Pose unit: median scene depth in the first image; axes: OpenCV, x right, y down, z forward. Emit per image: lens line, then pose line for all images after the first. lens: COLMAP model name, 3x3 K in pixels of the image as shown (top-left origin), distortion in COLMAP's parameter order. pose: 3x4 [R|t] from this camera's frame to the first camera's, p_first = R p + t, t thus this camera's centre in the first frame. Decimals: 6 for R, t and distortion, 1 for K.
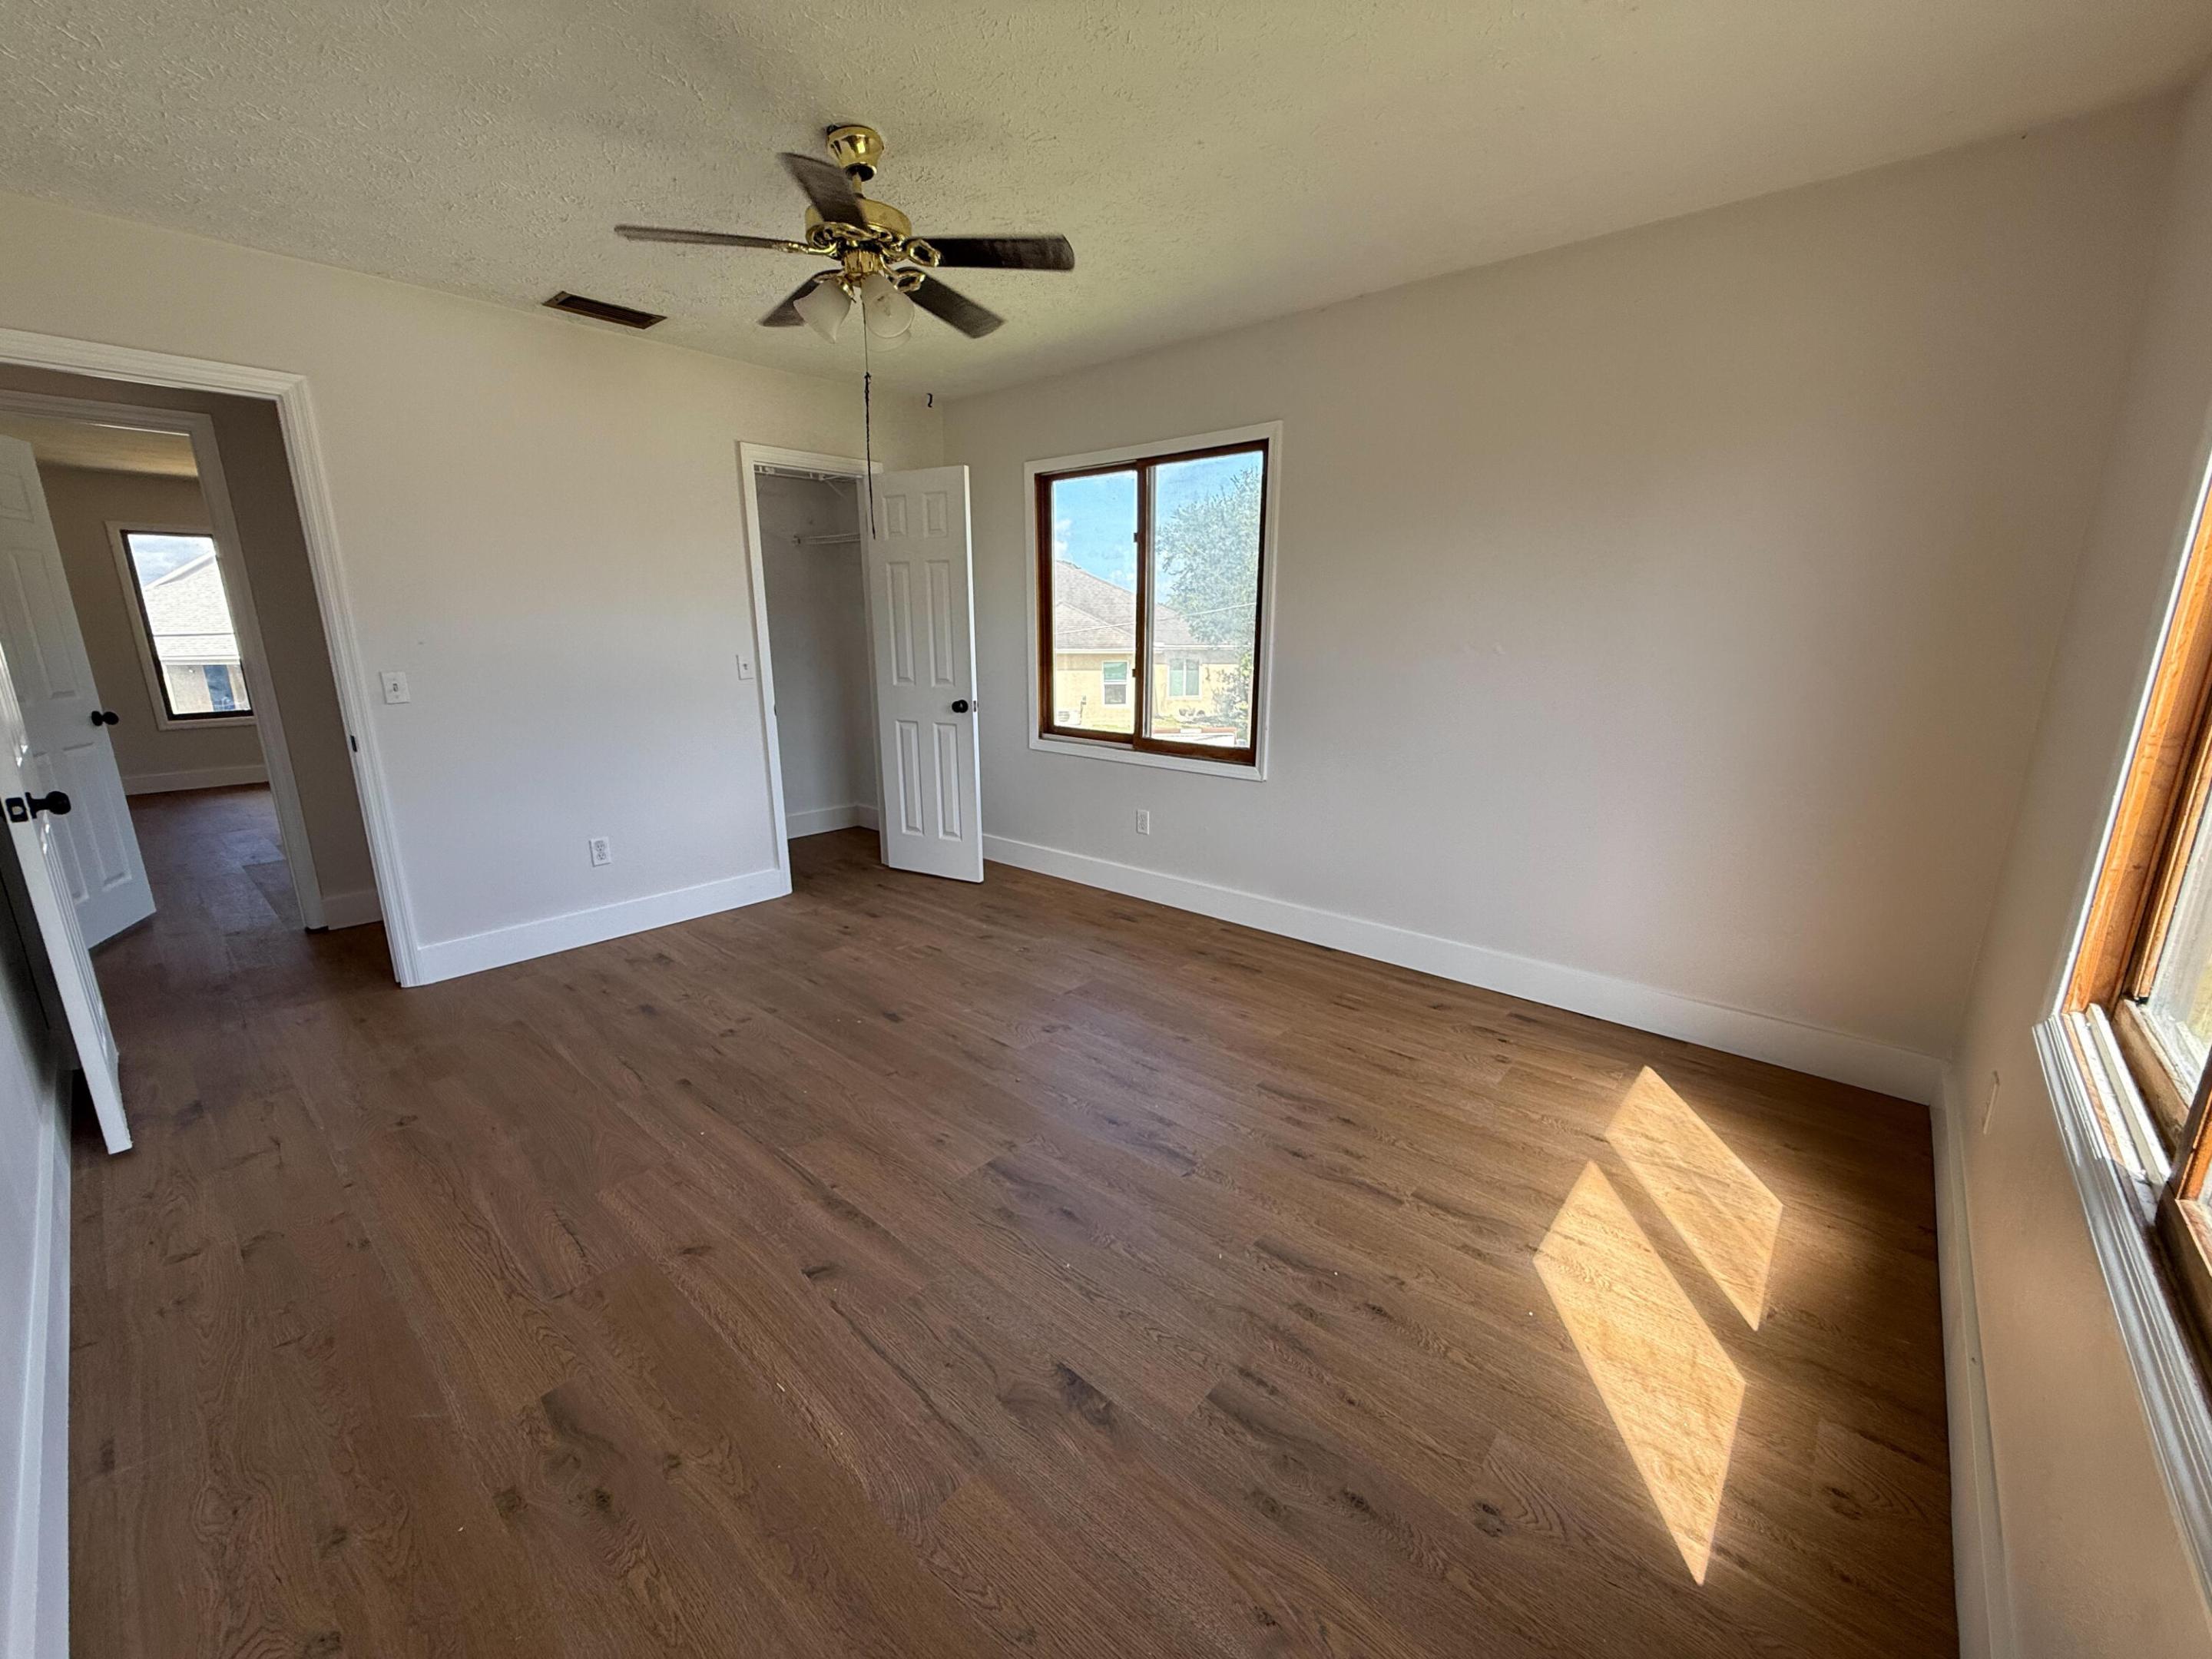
lens RADIAL K [[883.9, 0, 1102.3], [0, 883.9, 831.6], [0, 0, 1]] dist [0.001130, 0.000403]
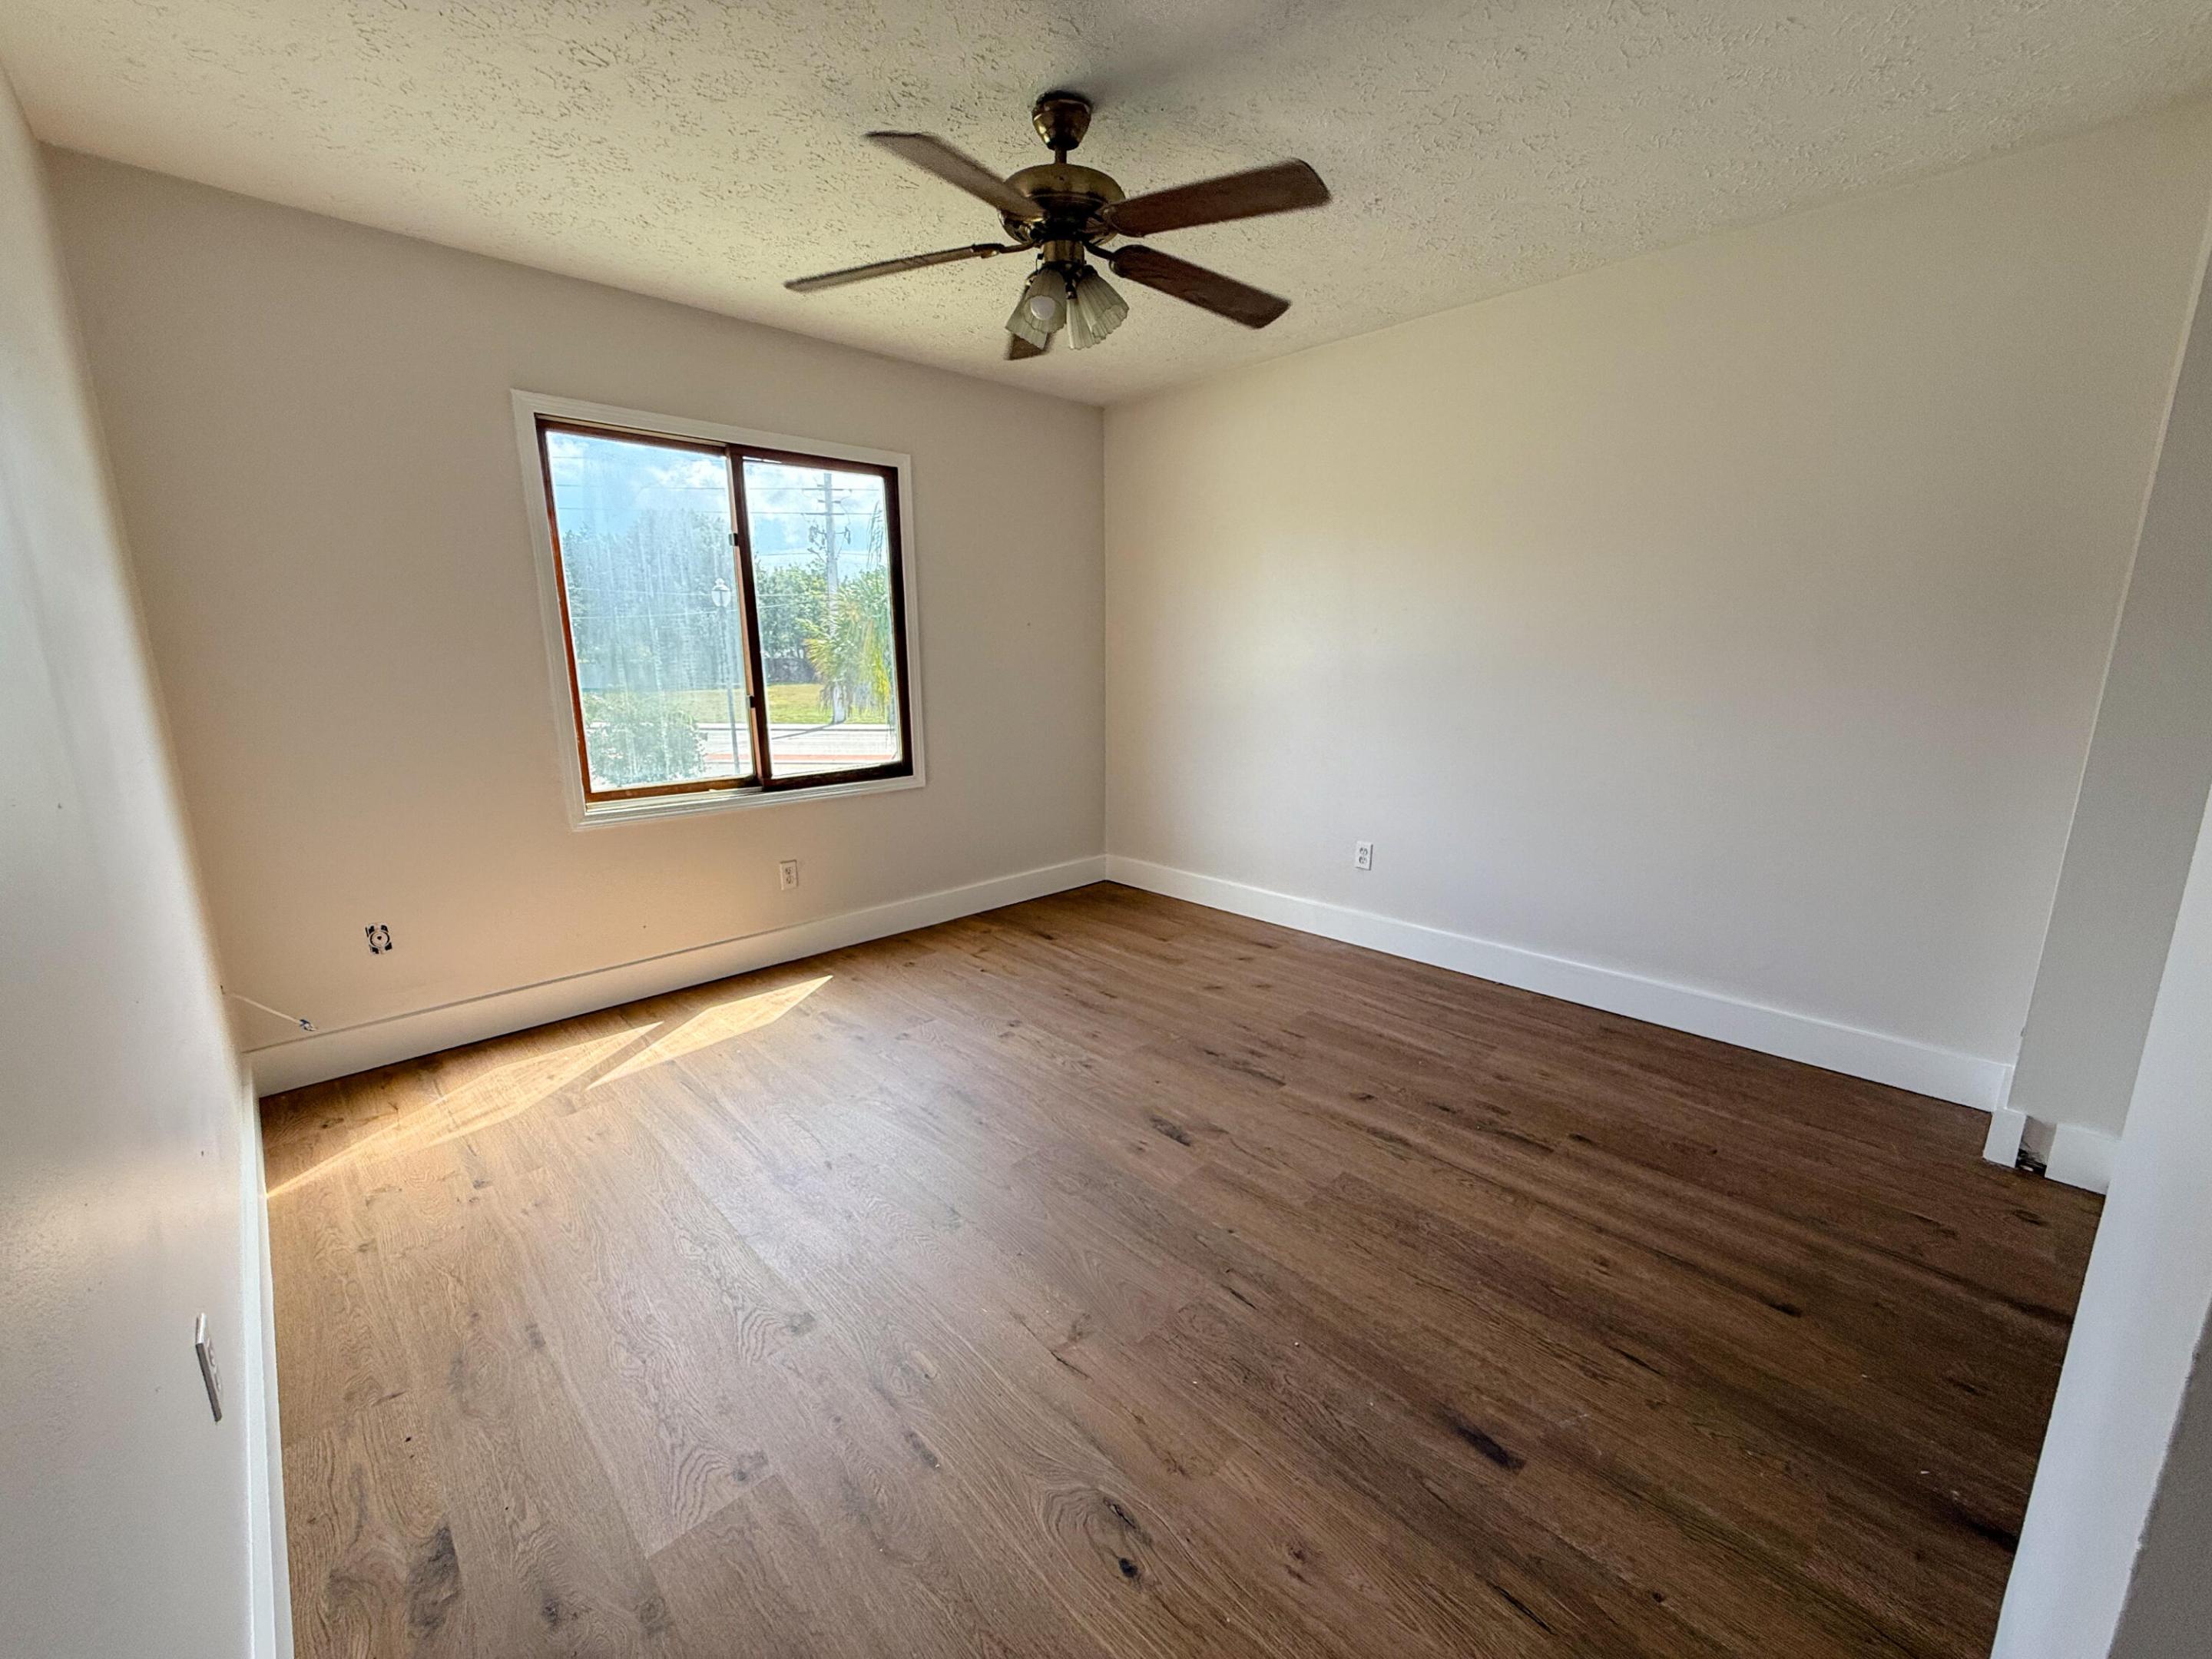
lens RADIAL K [[883.9, 0, 1102.3], [0, 883.9, 831.6], [0, 0, 1]] dist [0.001130, 0.000403]
pose [[-0.996579, 0.009450, 0.082102, -0.180203], [0.042661, 0.909676, 0.413123, -0.280559], [-0.070782, 0.415212, -0.906967, 1.381526]]
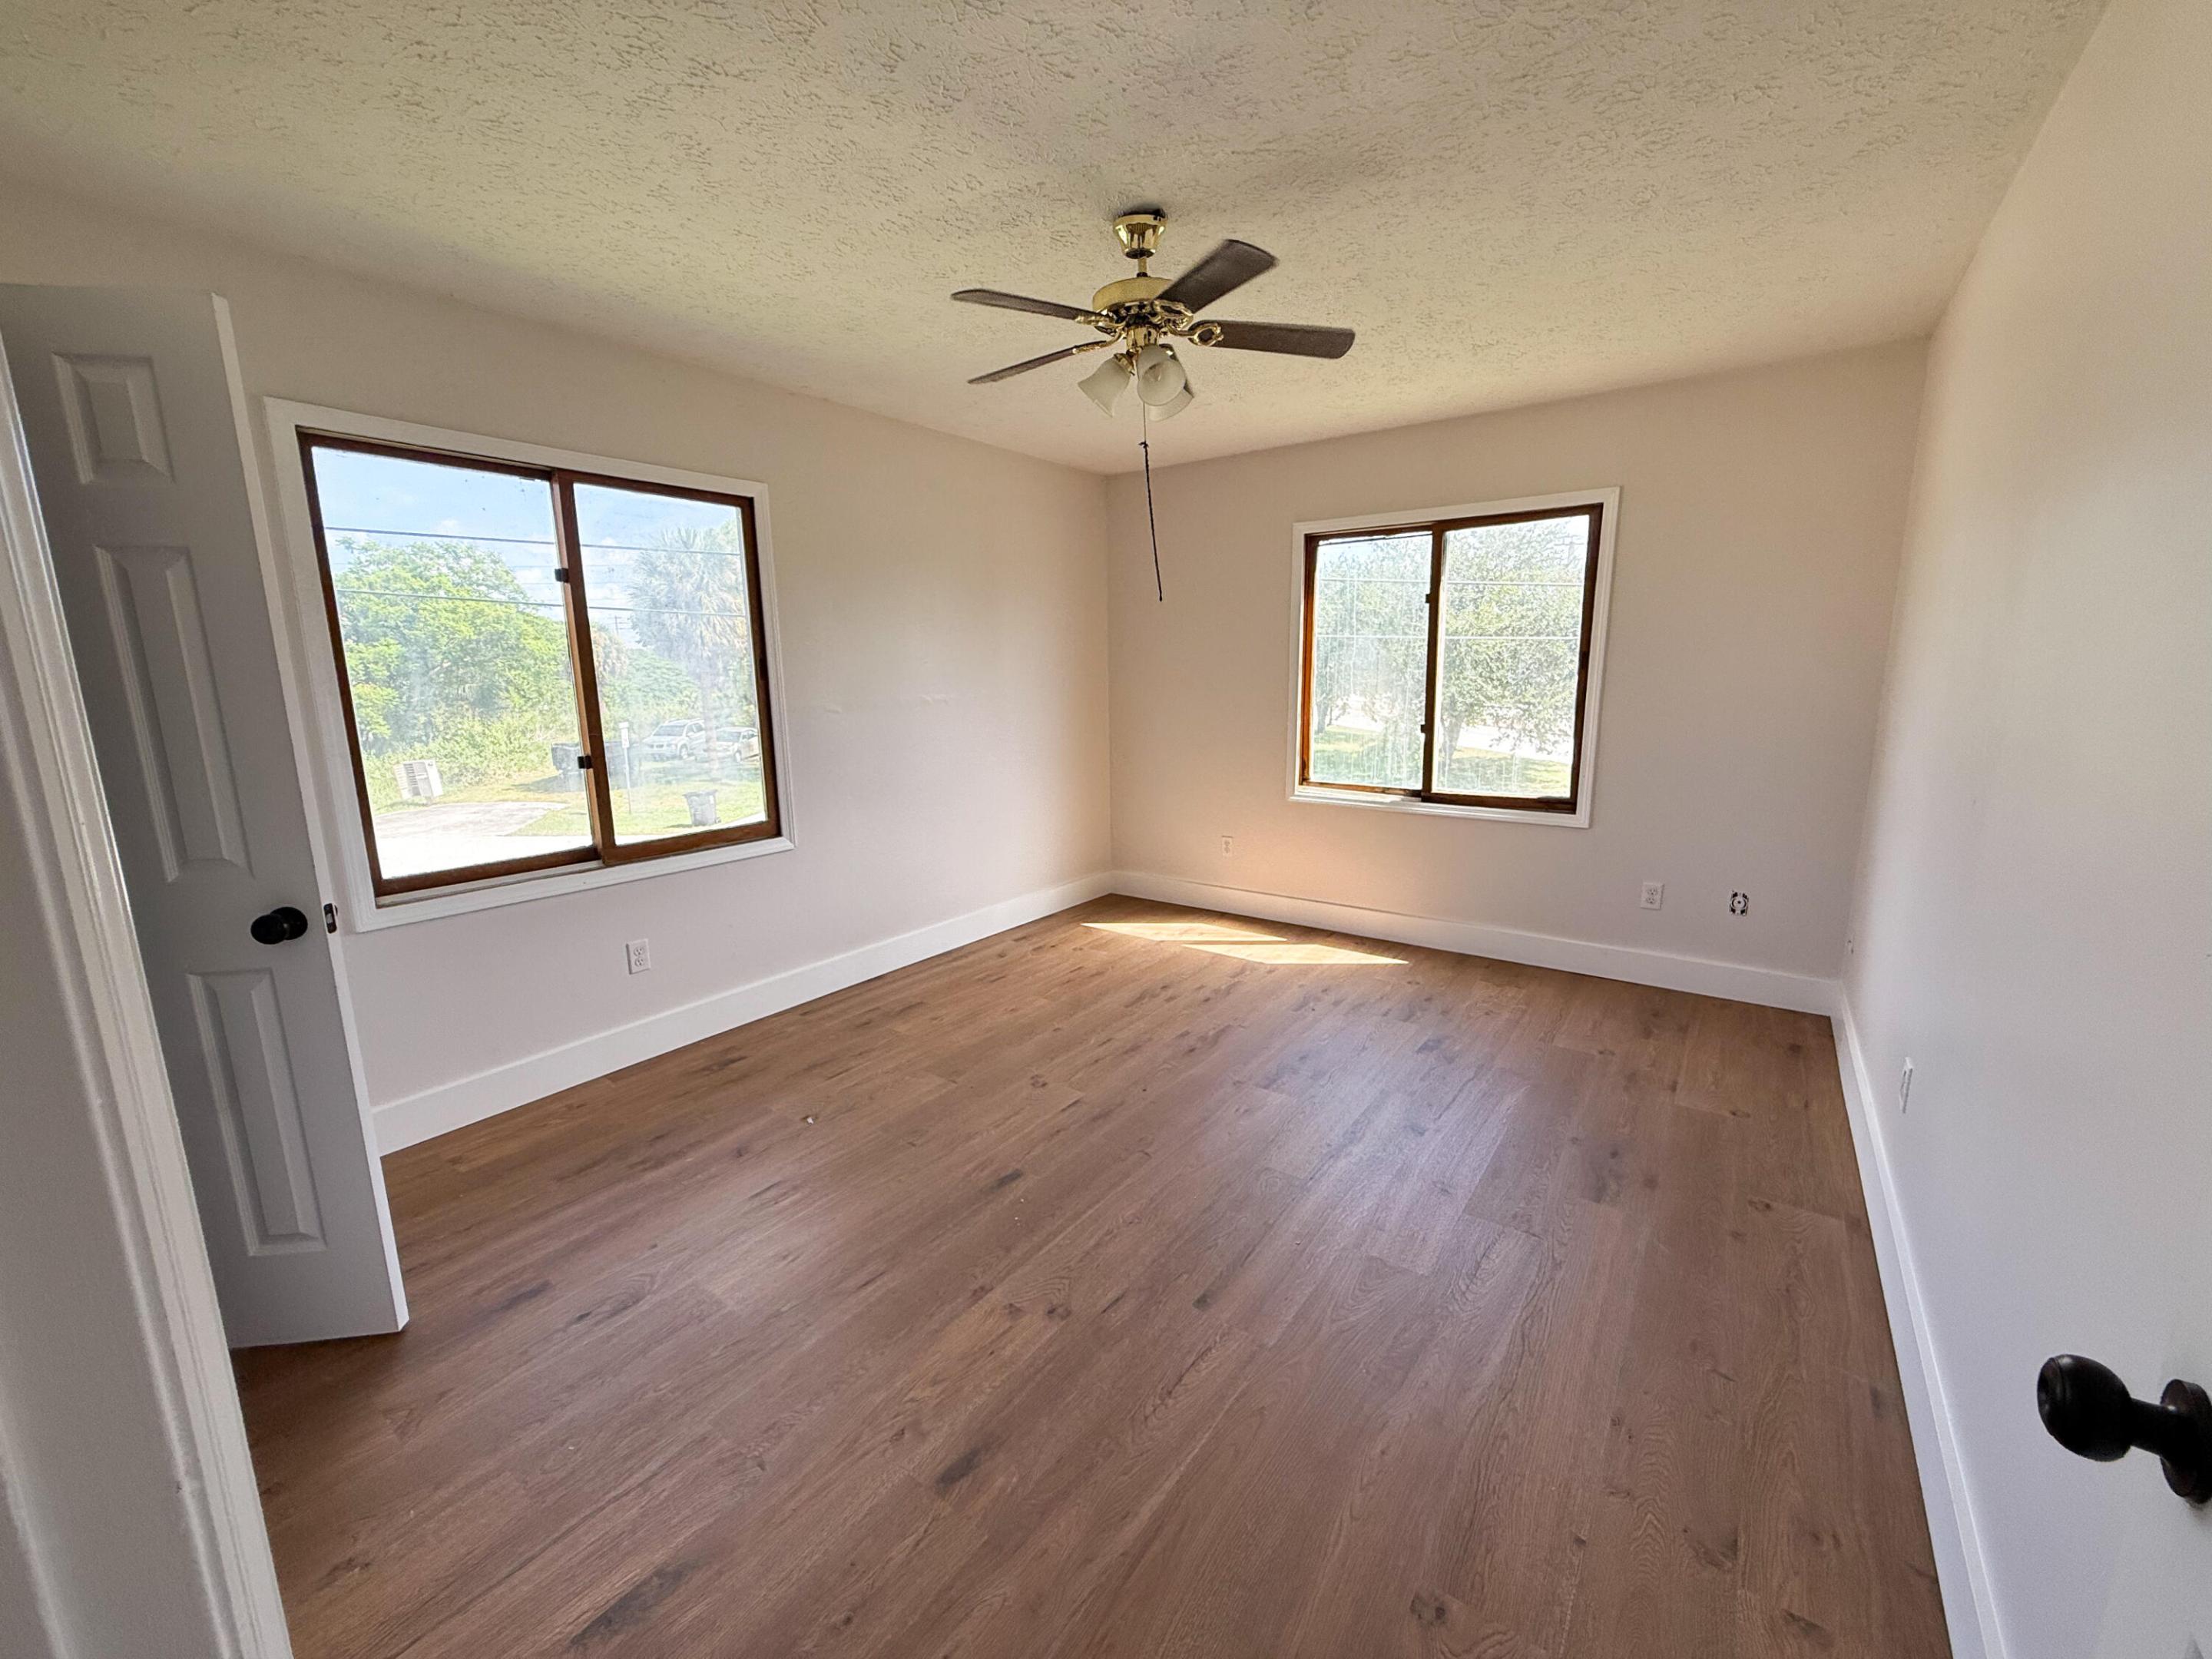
lens RADIAL K [[883.9, 0, 1102.3], [0, 883.9, 831.6], [0, 0, 1]] dist [0.001130, 0.000403]
pose [[-0.091918, -0.178808, 0.979581, -0.995042], [0.249064, 0.948348, 0.196477, -0.227034], [-0.964115, 0.262039, -0.042636, 0.897535]]
